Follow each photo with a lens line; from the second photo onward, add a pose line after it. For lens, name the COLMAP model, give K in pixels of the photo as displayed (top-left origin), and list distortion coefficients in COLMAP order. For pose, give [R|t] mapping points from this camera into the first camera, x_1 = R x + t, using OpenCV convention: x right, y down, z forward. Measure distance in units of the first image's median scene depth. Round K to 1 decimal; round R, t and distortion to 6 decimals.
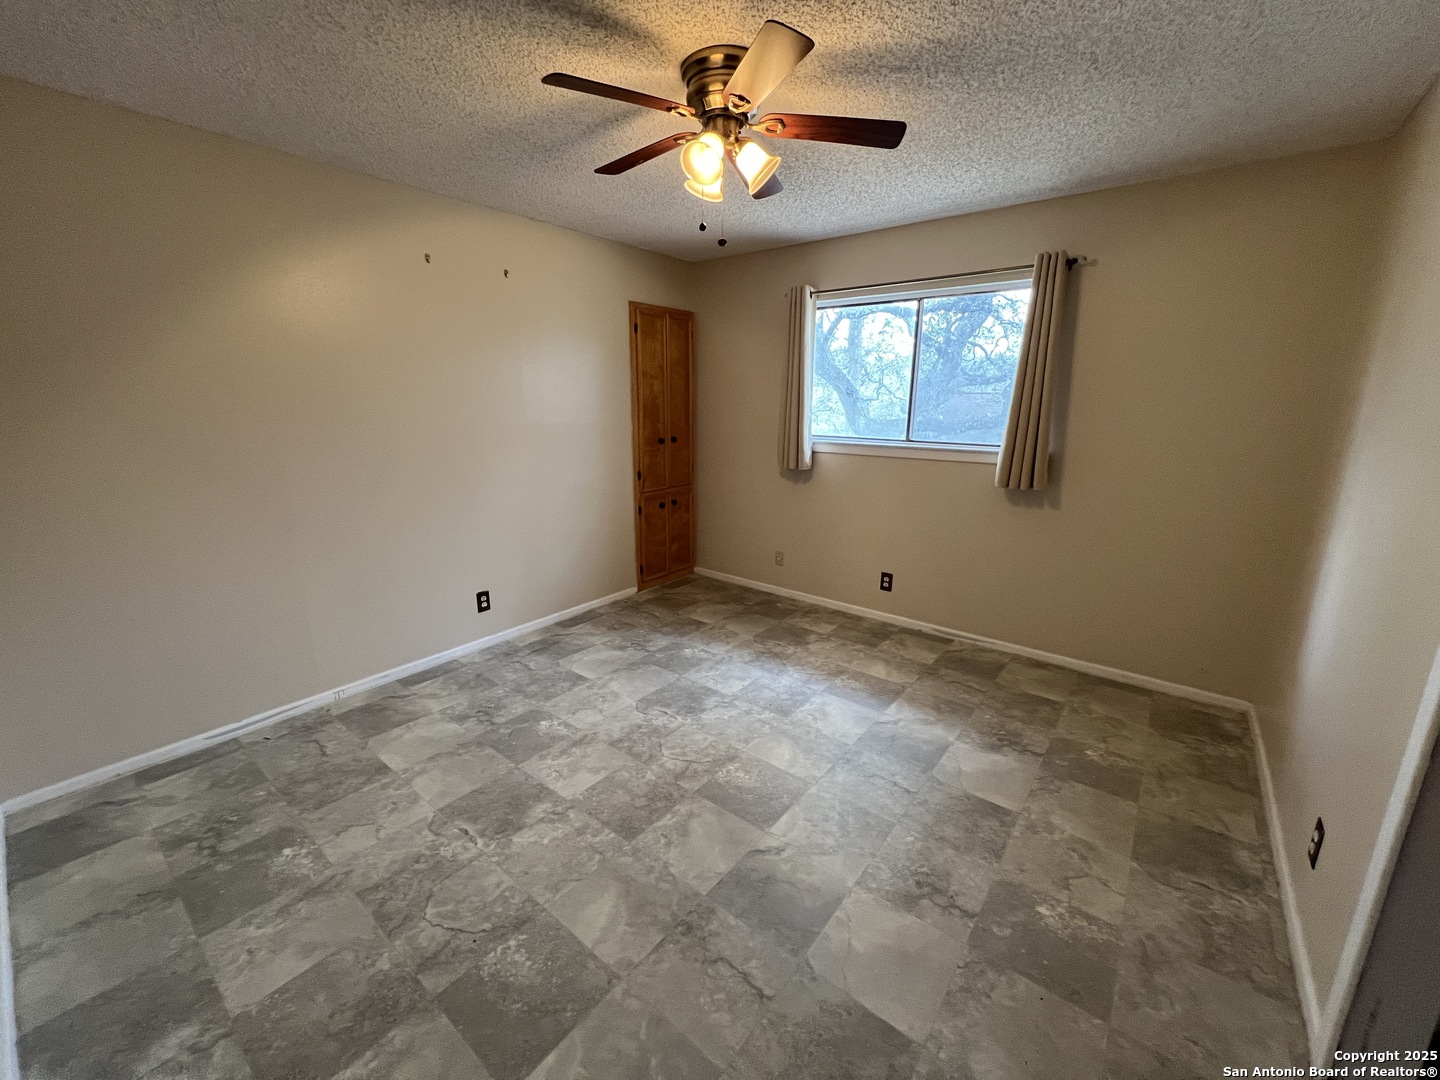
lens RADIAL K [[574.3, 0, 715.9], [0, 574.3, 534.3], [0, 0, 1]] dist [-0.000596, 0.000000]
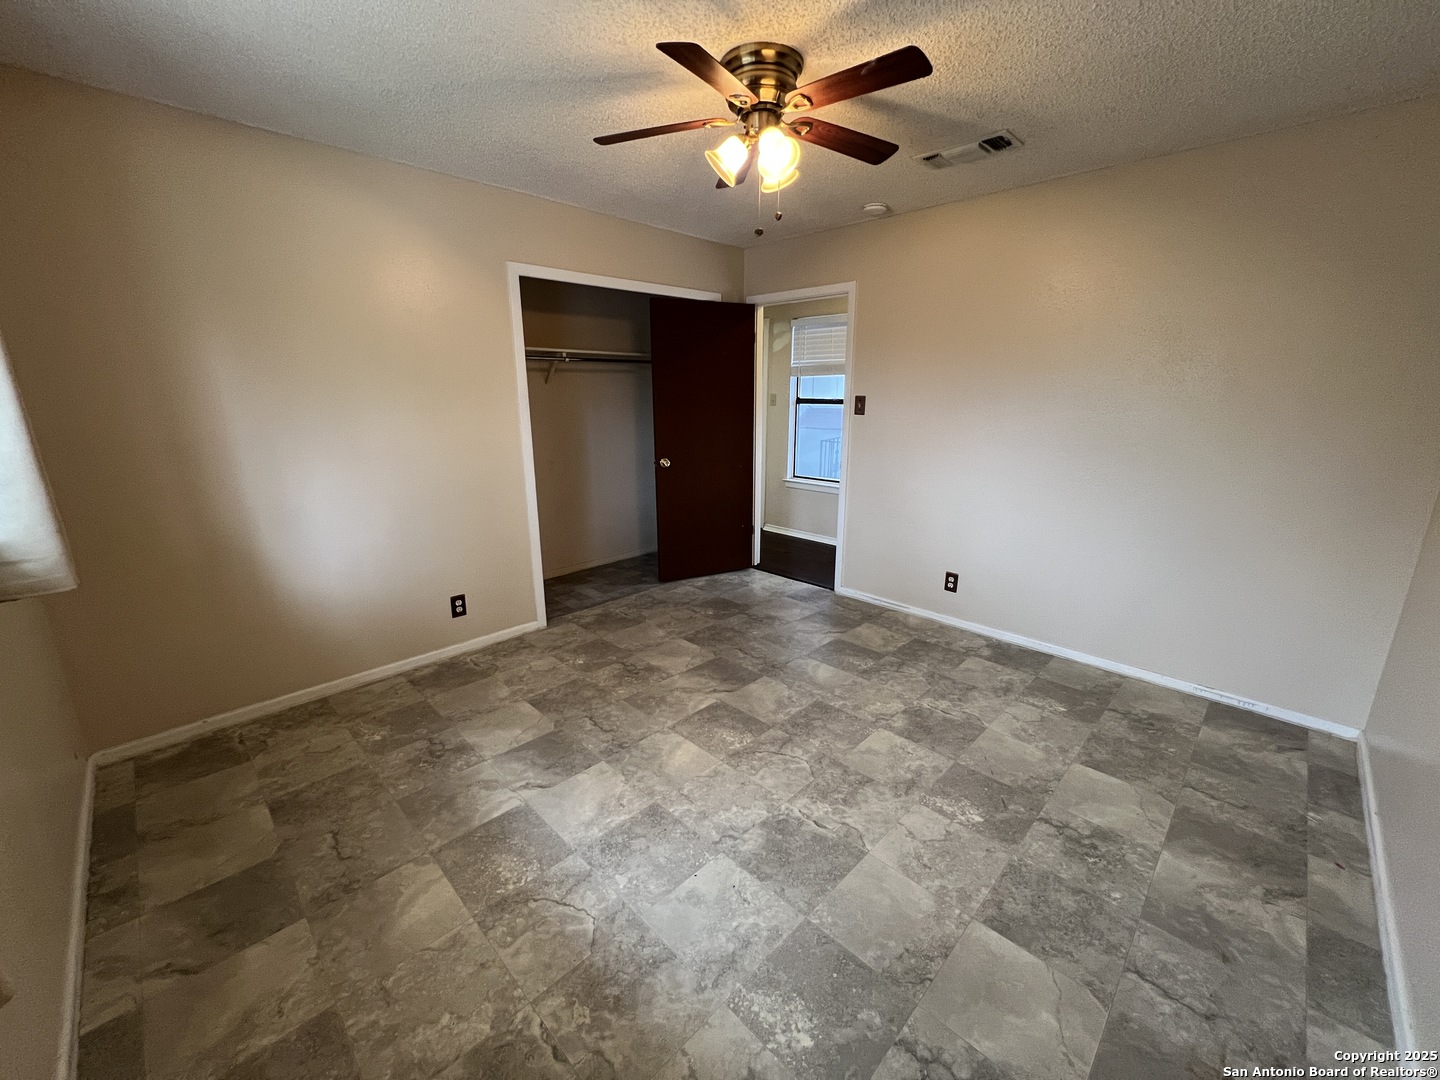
lens RADIAL K [[574.3, 0, 715.9], [0, 574.3, 534.3], [0, 0, 1]] dist [-0.000596, 0.000000]
pose [[-0.994084, -0.032795, 0.103544, -0.026676], [0.019543, 0.883759, 0.467533, -0.379890], [-0.106841, 0.466791, -0.877890, 1.612140]]
